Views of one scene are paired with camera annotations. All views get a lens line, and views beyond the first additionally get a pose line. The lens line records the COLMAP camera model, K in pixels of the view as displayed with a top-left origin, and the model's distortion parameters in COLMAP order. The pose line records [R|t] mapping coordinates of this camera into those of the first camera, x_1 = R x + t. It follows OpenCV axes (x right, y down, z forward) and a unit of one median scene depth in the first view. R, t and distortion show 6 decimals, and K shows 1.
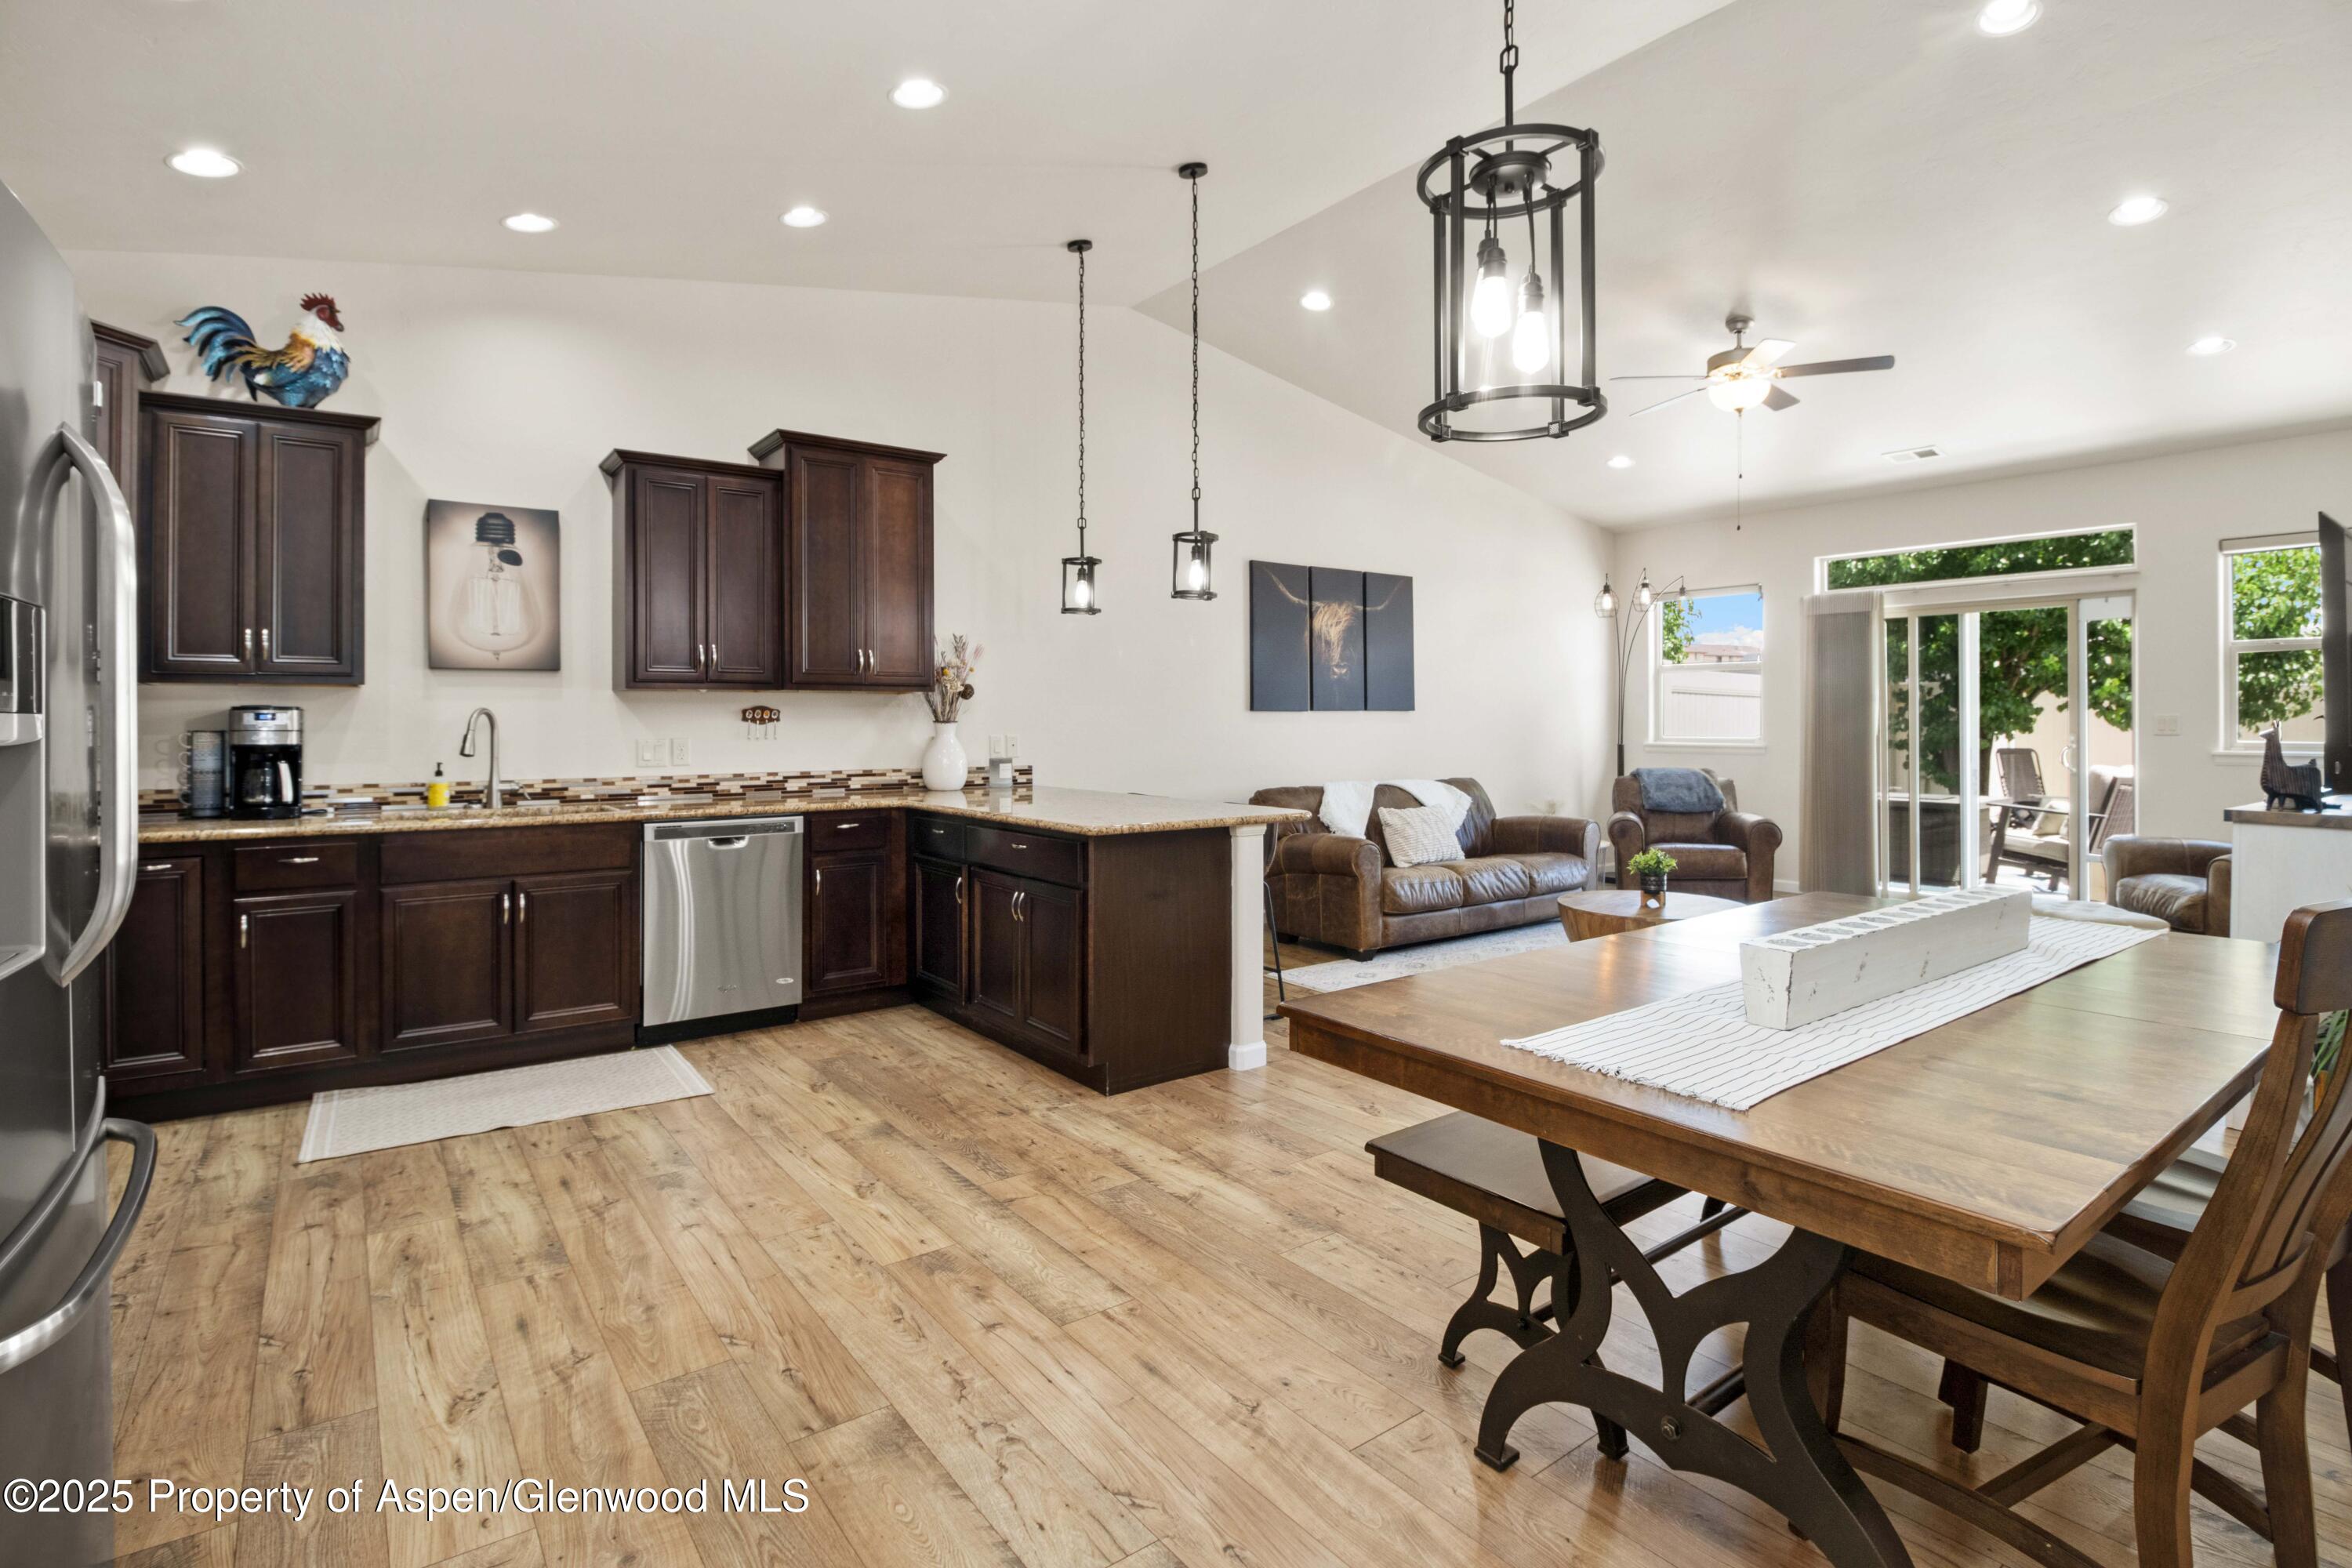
lens RADIAL K [[1130.6, 0, 1170.0], [0, 1130.6, 723.8], [0, 0, 1]] dist [-0.002313, -0.013644]
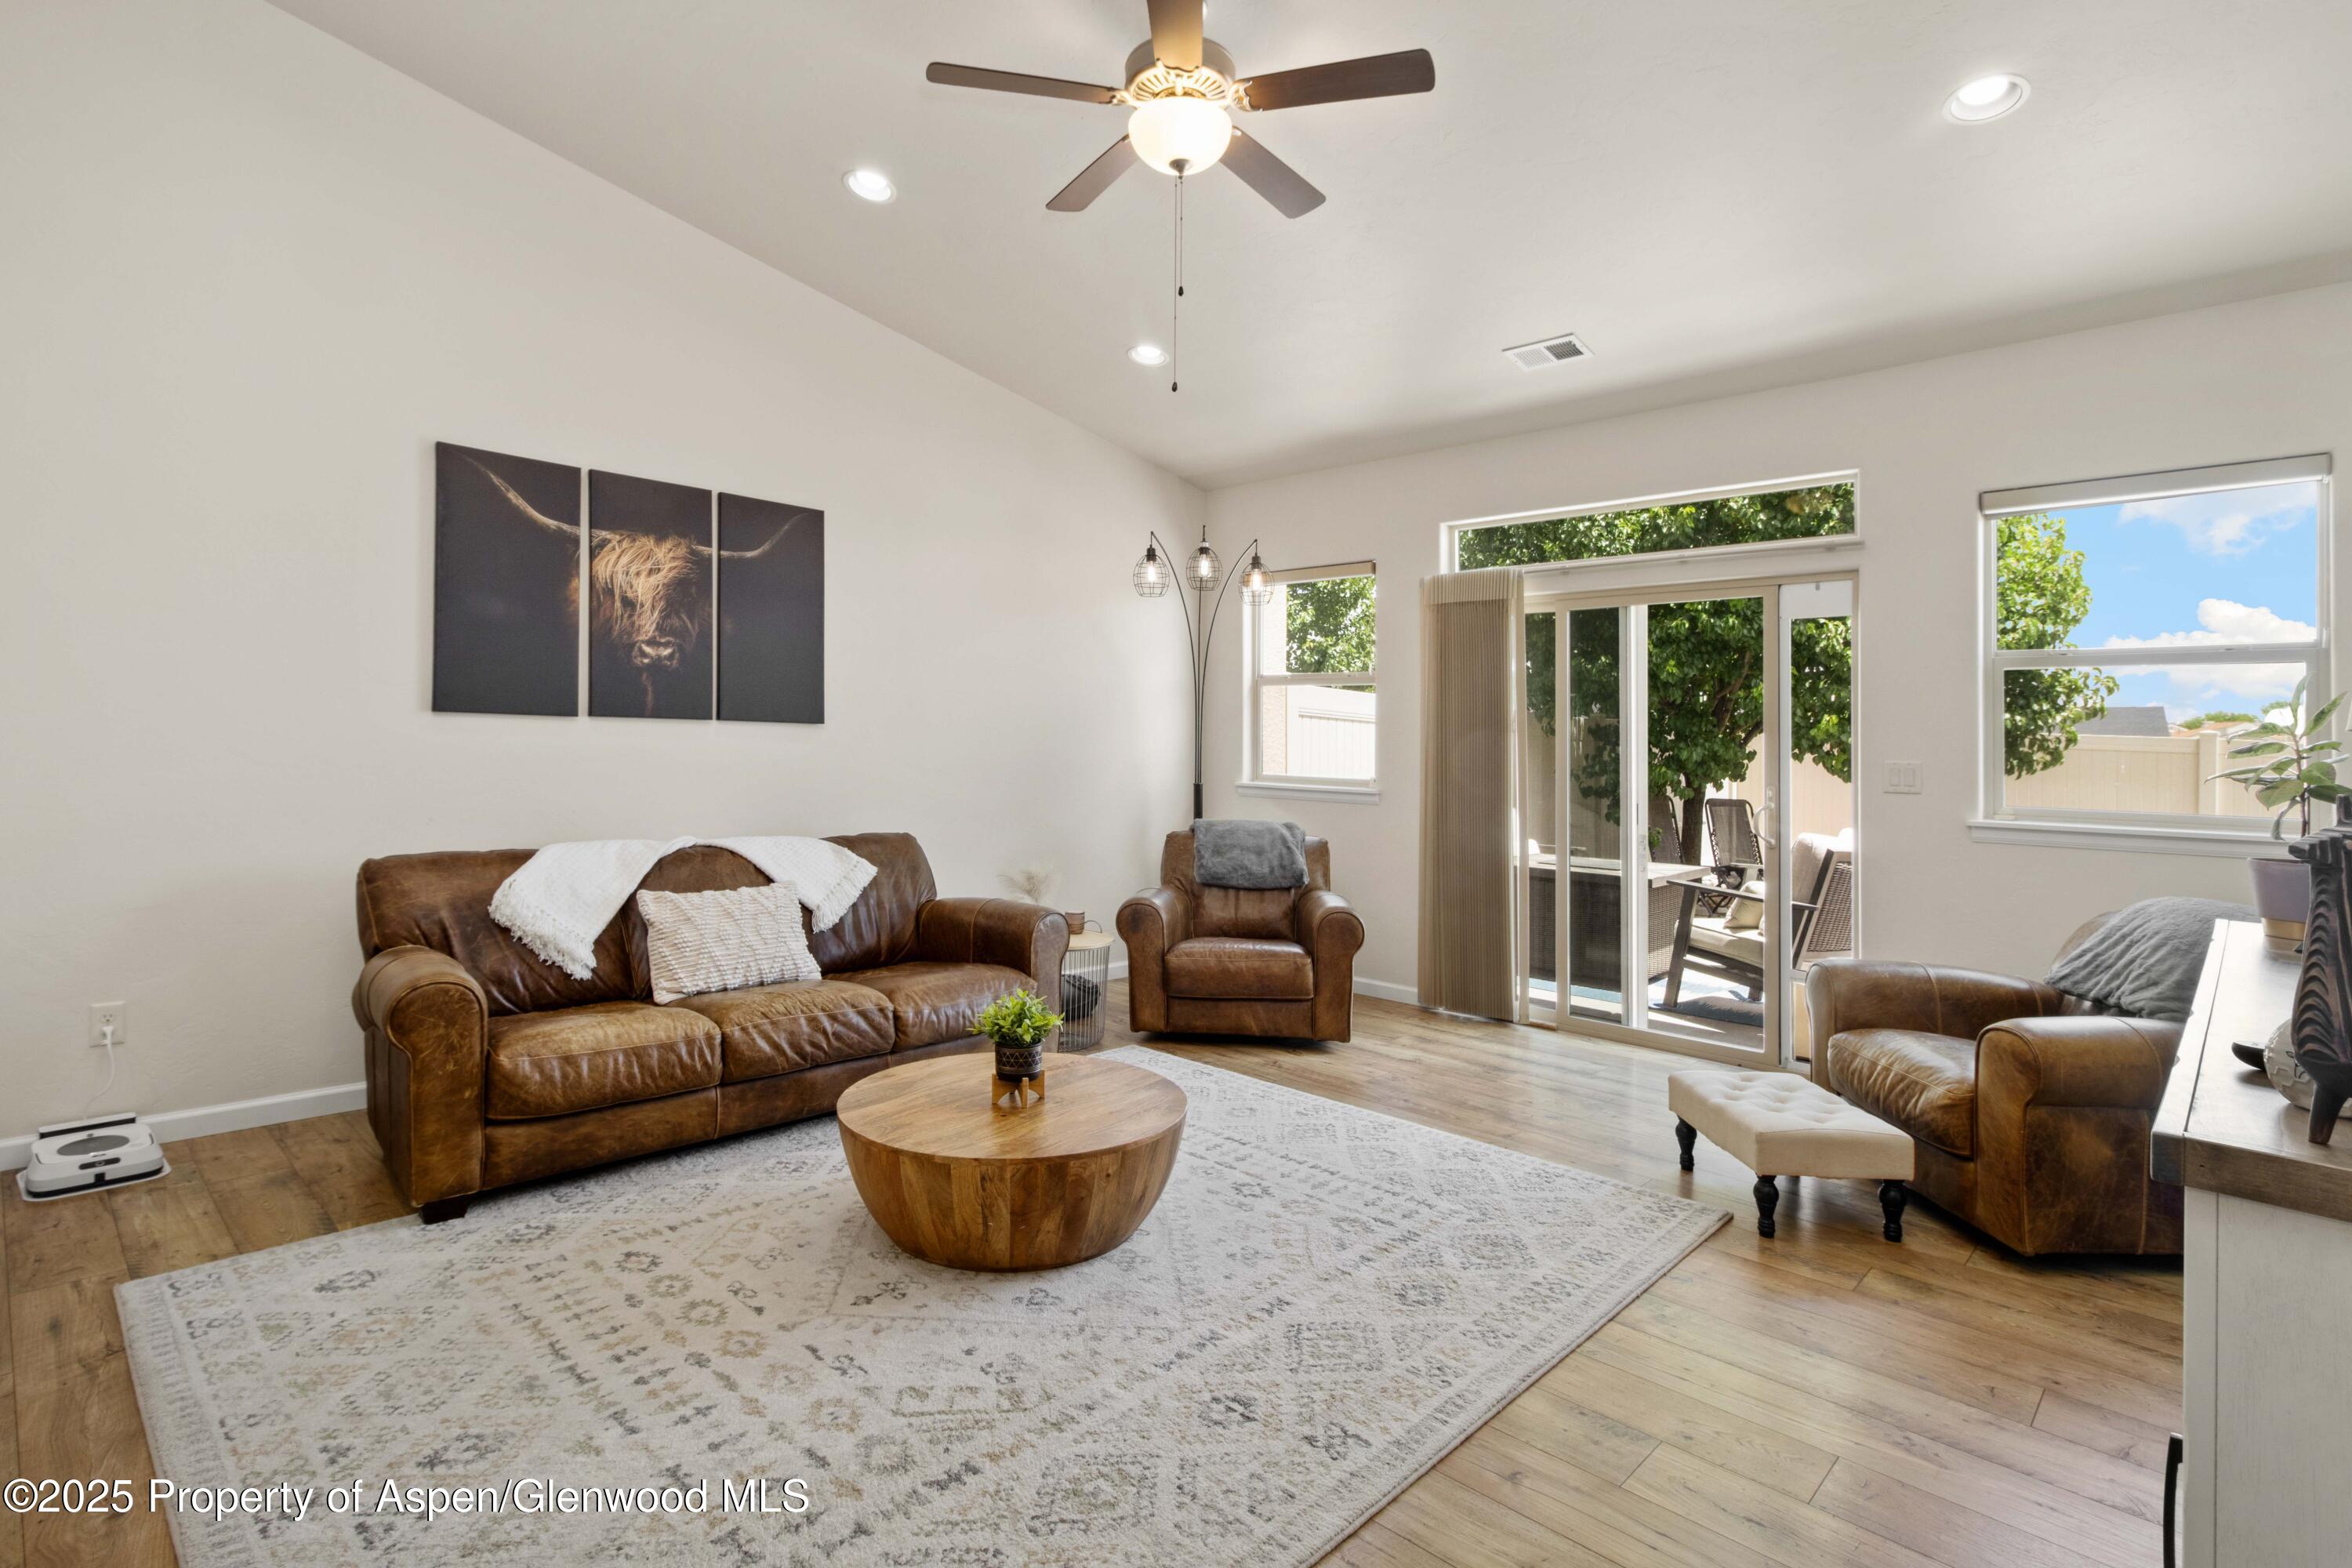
lens RADIAL K [[1140.7, 0, 1165.5], [0, 1140.7, 700.2], [0, 0, 1]] dist [0.001199, -0.000202]
pose [[0.986049, 0.034642, 0.162809, 0.524748], [-0.027241, 0.998501, -0.047476, 0.000378], [-0.164209, 0.042378, 0.985515, 0.604258]]
